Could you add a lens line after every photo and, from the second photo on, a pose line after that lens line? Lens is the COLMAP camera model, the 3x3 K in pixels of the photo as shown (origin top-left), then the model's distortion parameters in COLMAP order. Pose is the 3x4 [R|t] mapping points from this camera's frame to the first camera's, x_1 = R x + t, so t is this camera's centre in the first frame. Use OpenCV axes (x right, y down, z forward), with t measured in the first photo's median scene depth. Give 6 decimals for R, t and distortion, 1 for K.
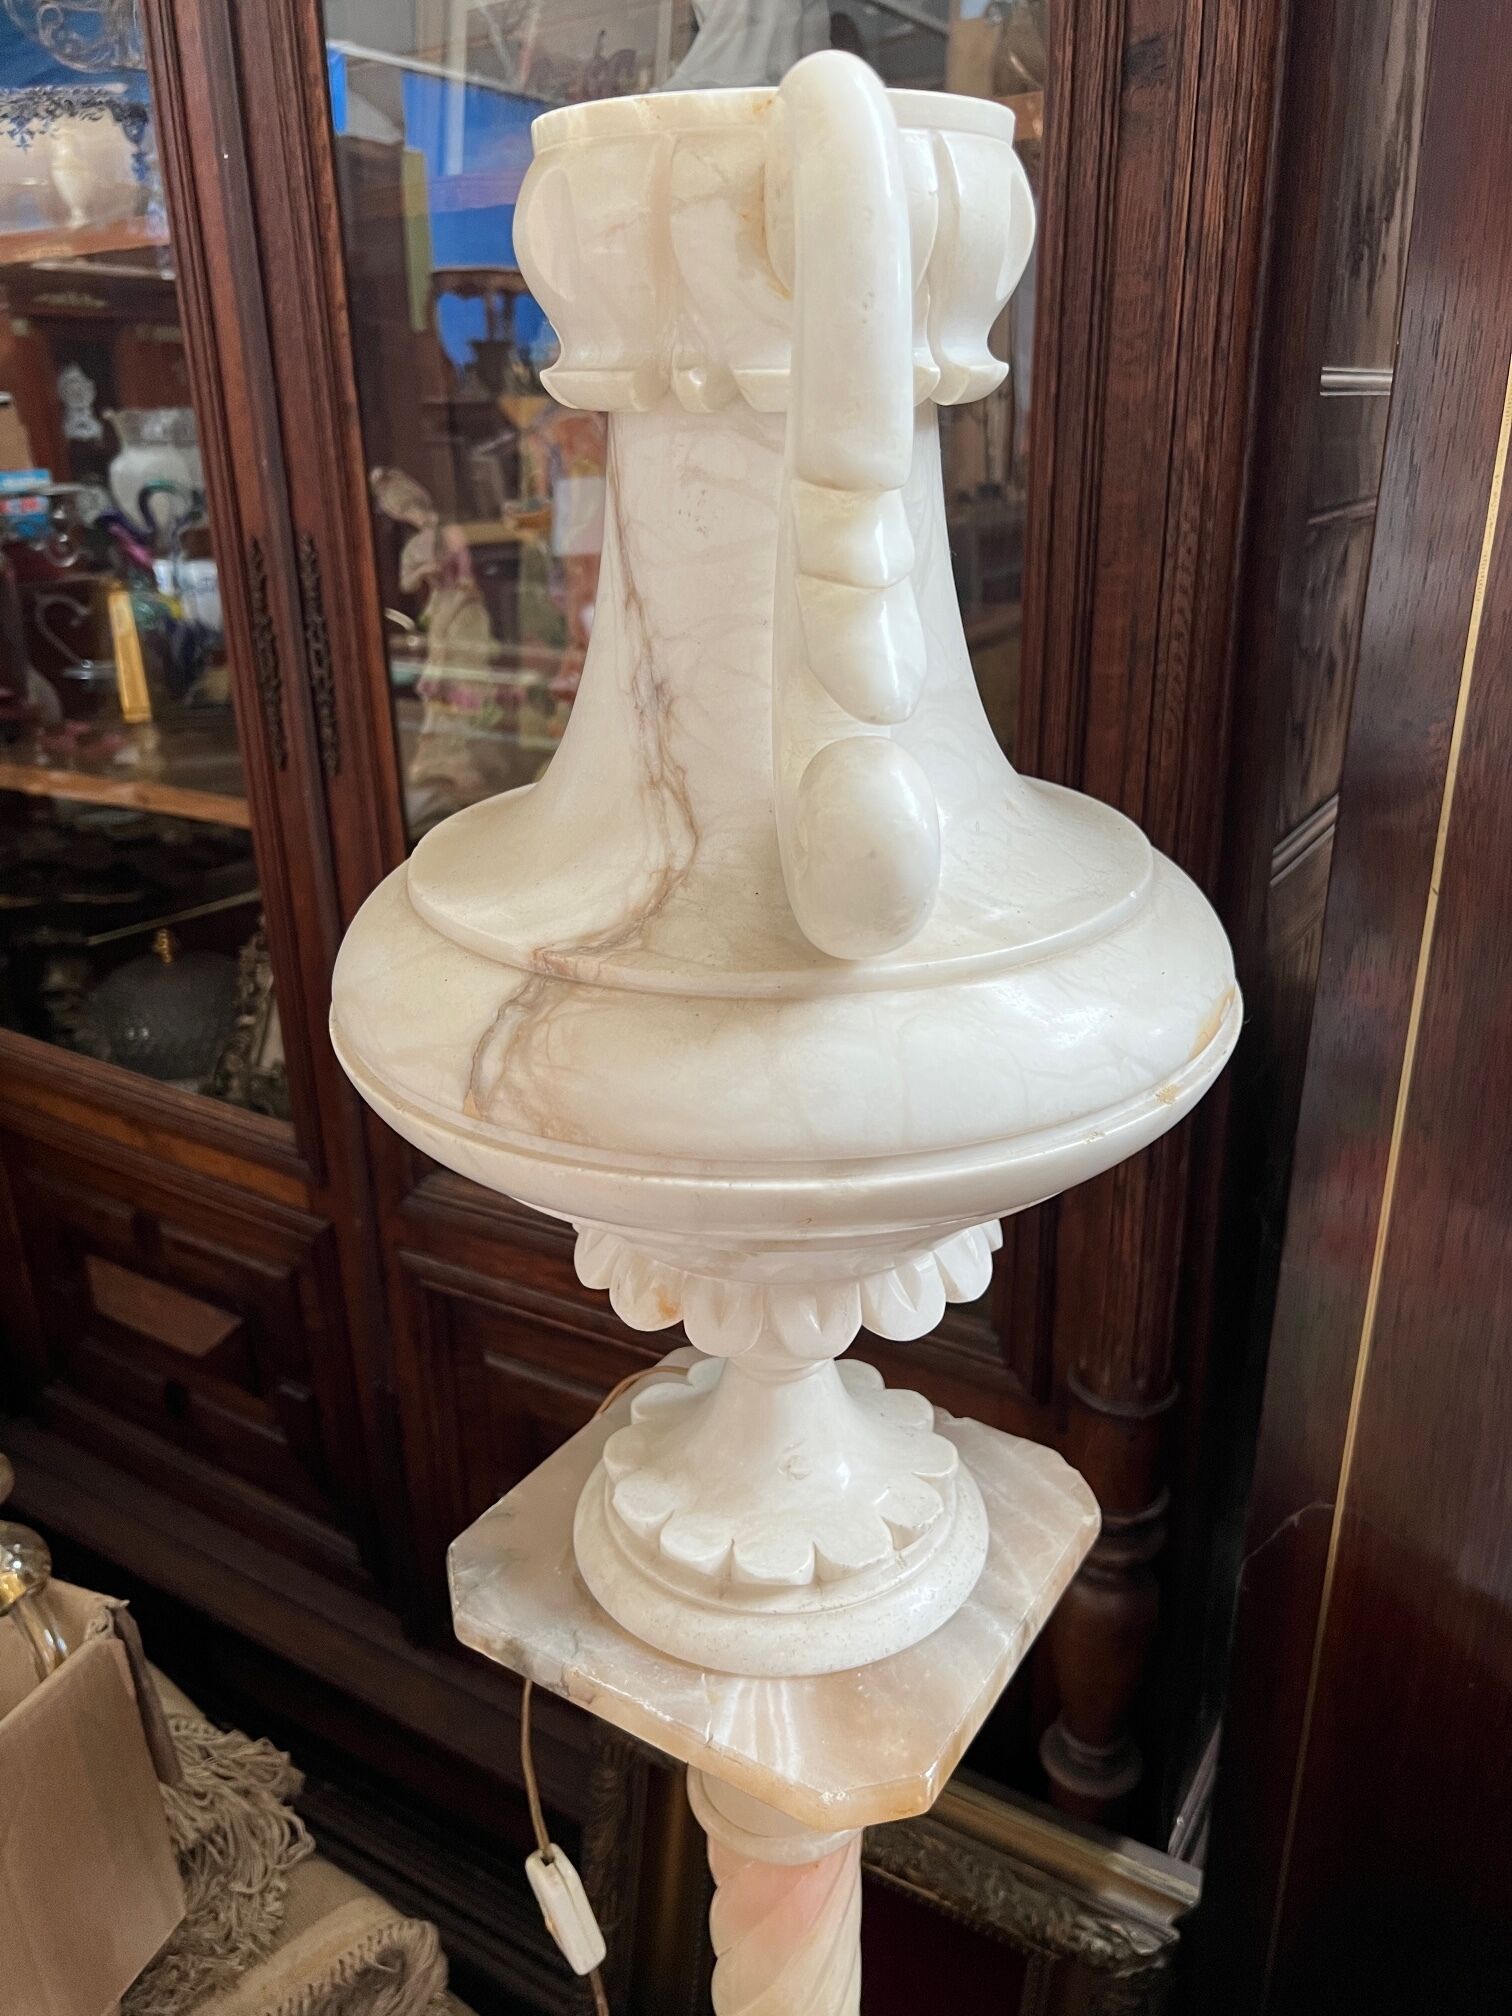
lens RADIAL K [[1548.0, 0, 753.3], [0, 1548.0, 1020.5], [0, 0, 1]] dist [0.030158, -0.048840]
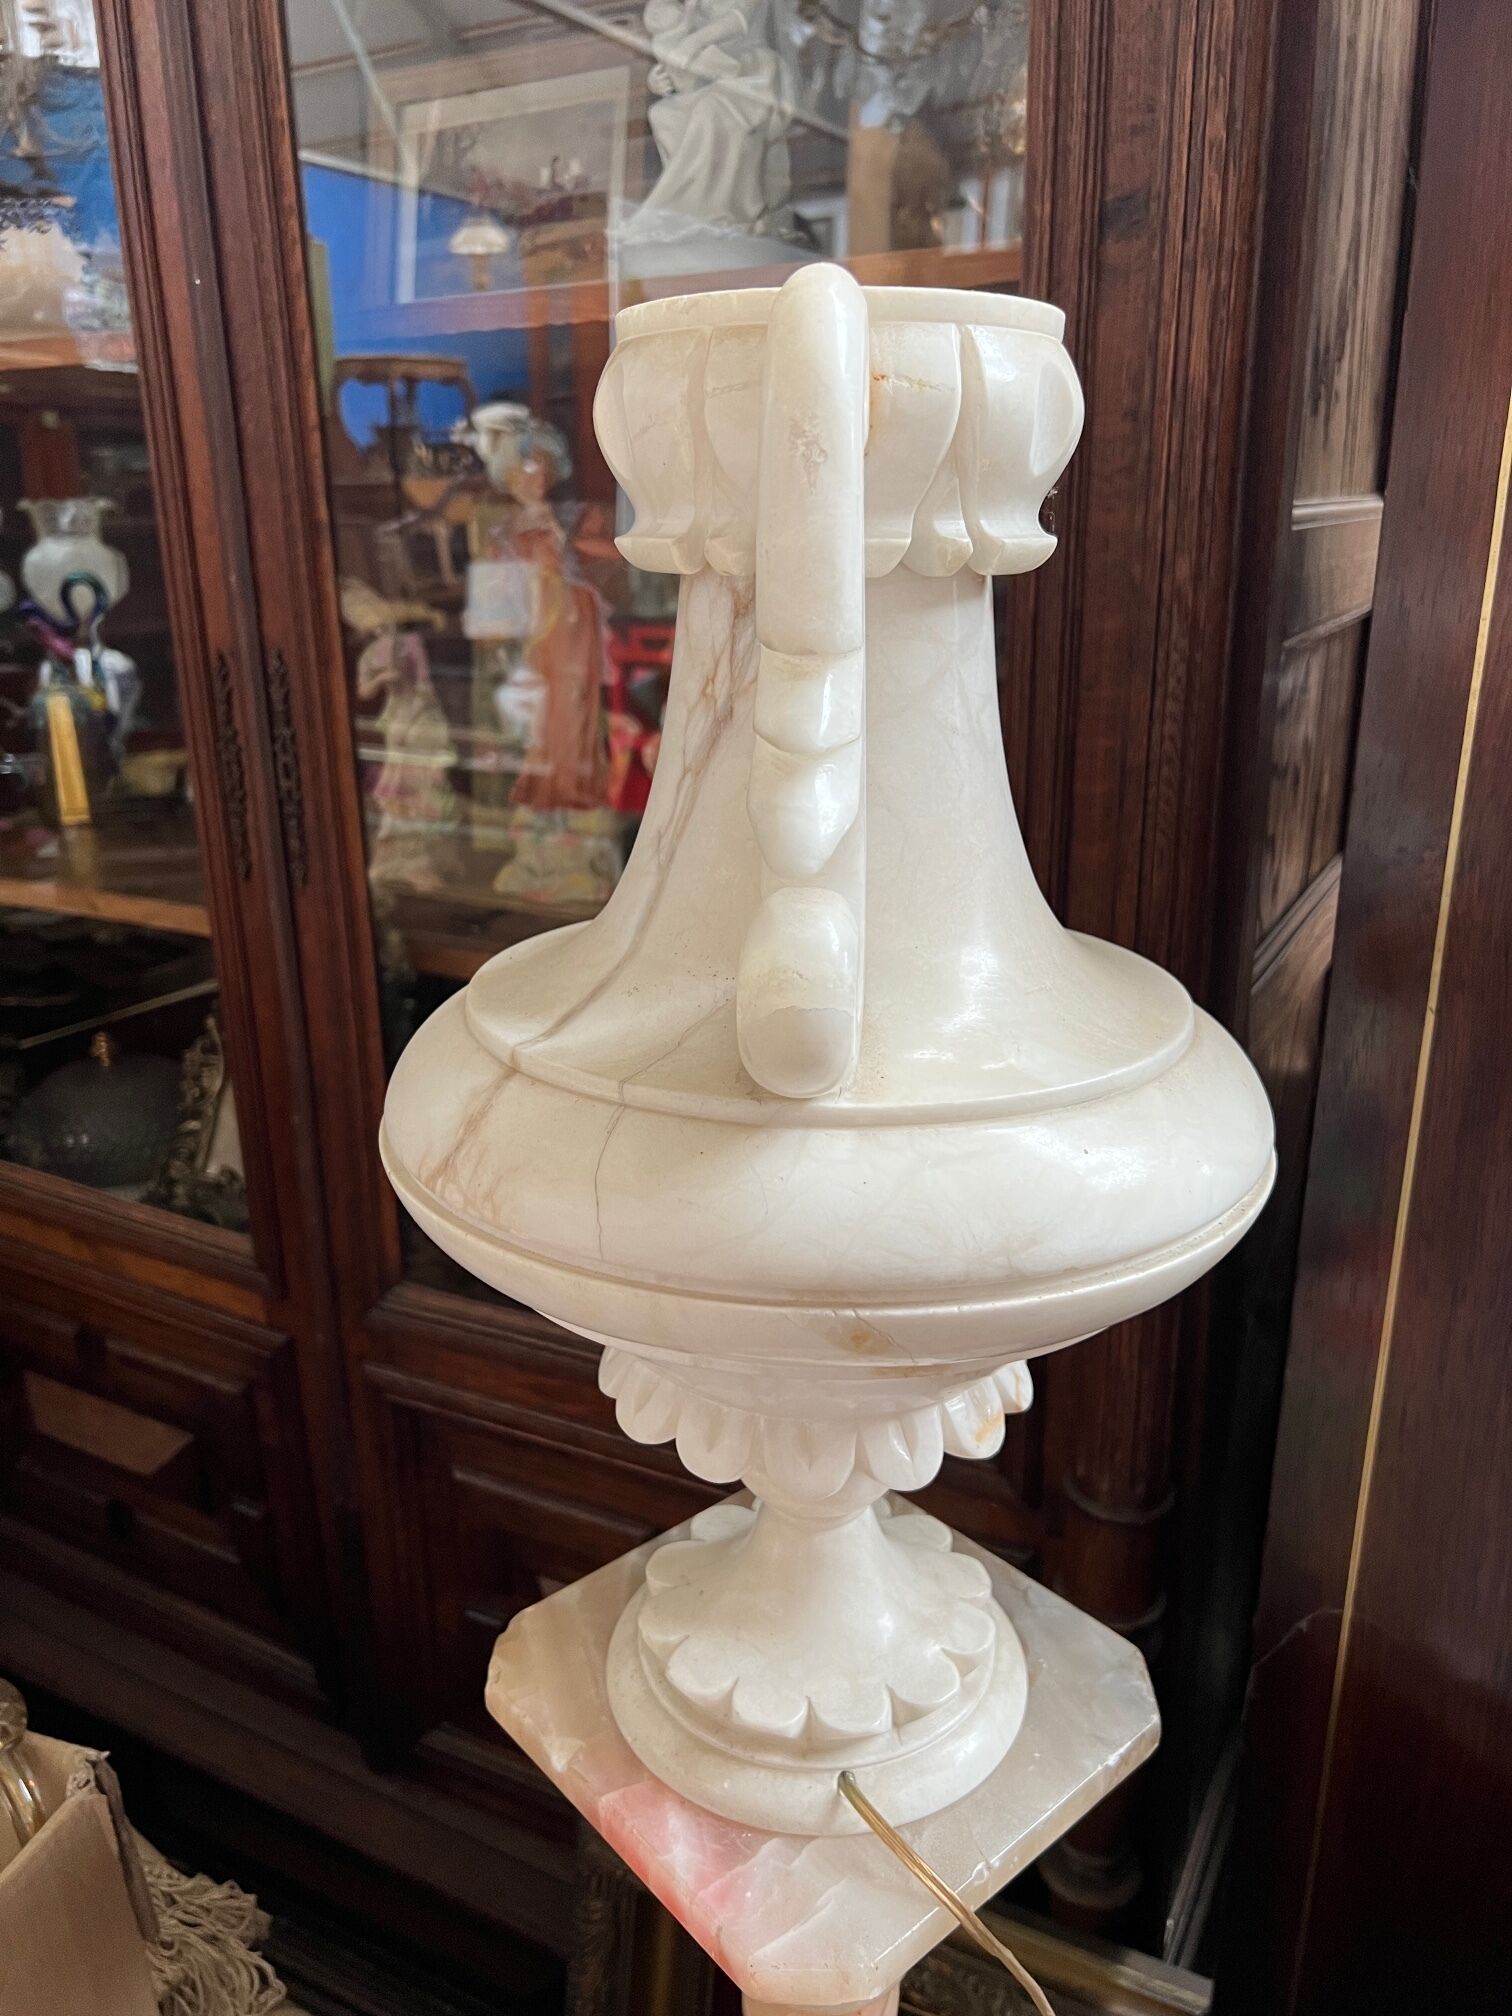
lens RADIAL K [[1548.0, 0, 740.8], [0, 1548.0, 1015.8], [0, 0, 1]] dist [0.030158, -0.048840]
pose [[0.998296, -0.016559, 0.055951, -0.047956], [0.019142, 0.998760, -0.045952, -0.025166], [-0.055121, 0.046945, 0.997376, -0.002670]]
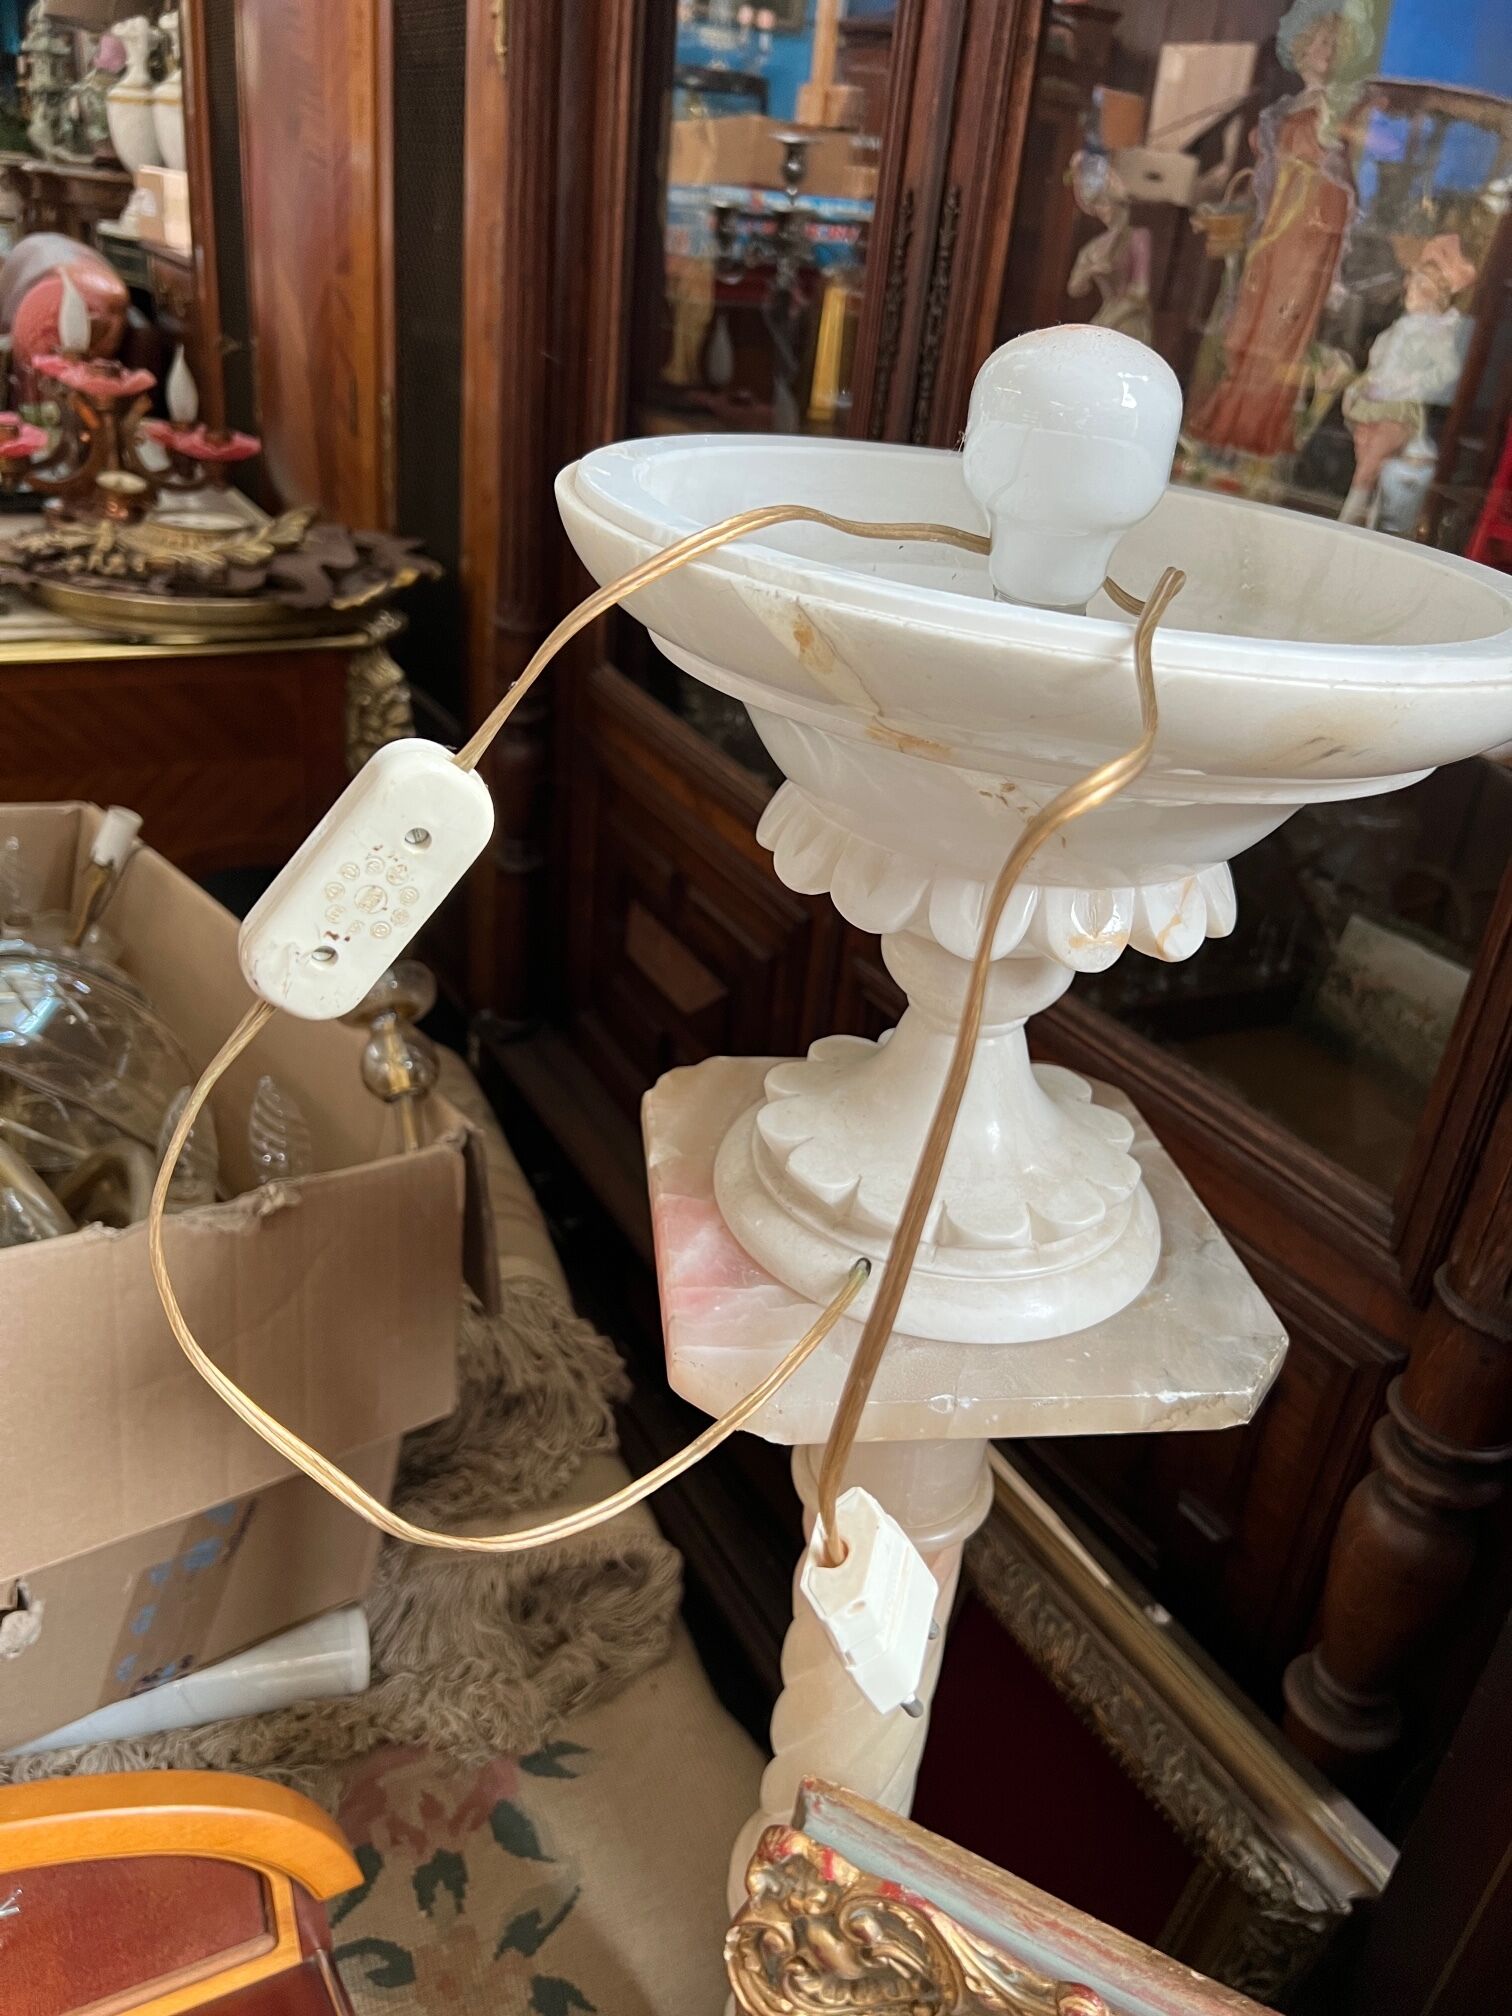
lens RADIAL K [[1548.0, 0, 763.9], [0, 1548.0, 1030.7], [0, 0, 1]] dist [0.030158, -0.048840]
pose [[0.864973, 0.316607, -0.389336, 0.146391], [-0.279897, 0.948341, 0.149352, 0.069833], [0.416509, -0.020211, 0.908907, 0.068779]]
